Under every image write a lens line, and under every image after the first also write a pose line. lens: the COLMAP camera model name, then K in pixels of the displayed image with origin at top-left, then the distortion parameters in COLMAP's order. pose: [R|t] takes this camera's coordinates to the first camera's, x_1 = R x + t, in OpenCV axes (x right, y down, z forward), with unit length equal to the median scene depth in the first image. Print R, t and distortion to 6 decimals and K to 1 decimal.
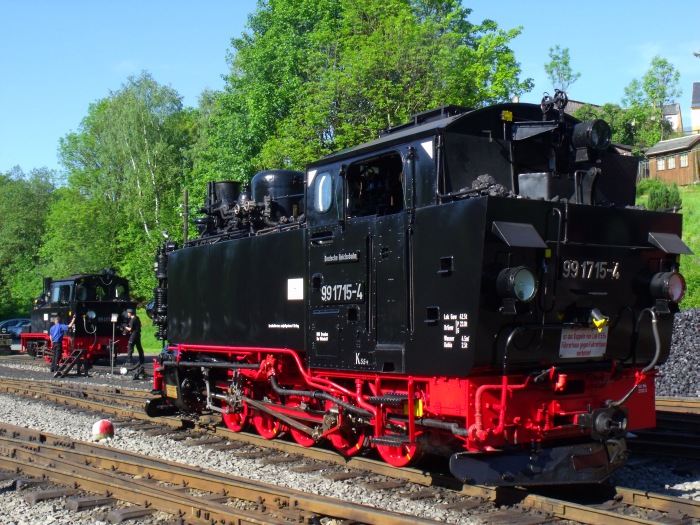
lens RADIAL K [[874.6, 0, 350.0], [0, 874.6, 262.5], [0, 0, 1]] dist [-0.030719, -0.004398]
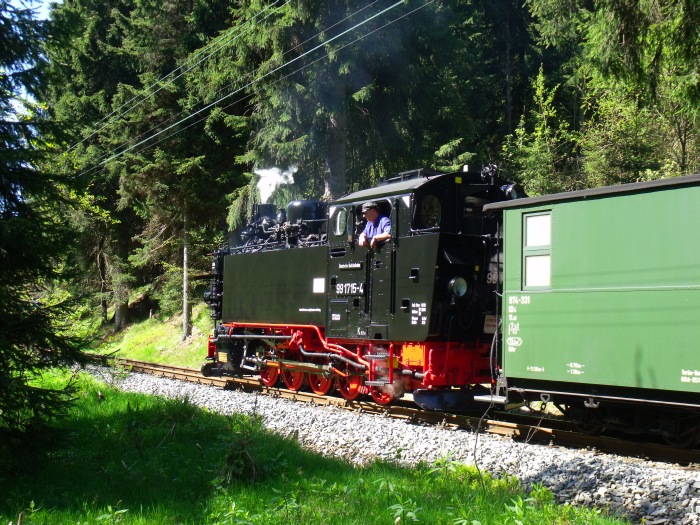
lens RADIAL K [[874.6, 0, 350.0], [0, 874.6, 262.5], [0, 0, 1]] dist [-0.030719, -0.004398]
pose [[0.999492, 0.031103, -0.006910, 0.000184], [-0.031088, 0.999514, 0.002186, -0.014638], [0.006975, -0.001970, 0.999974, -0.534548]]
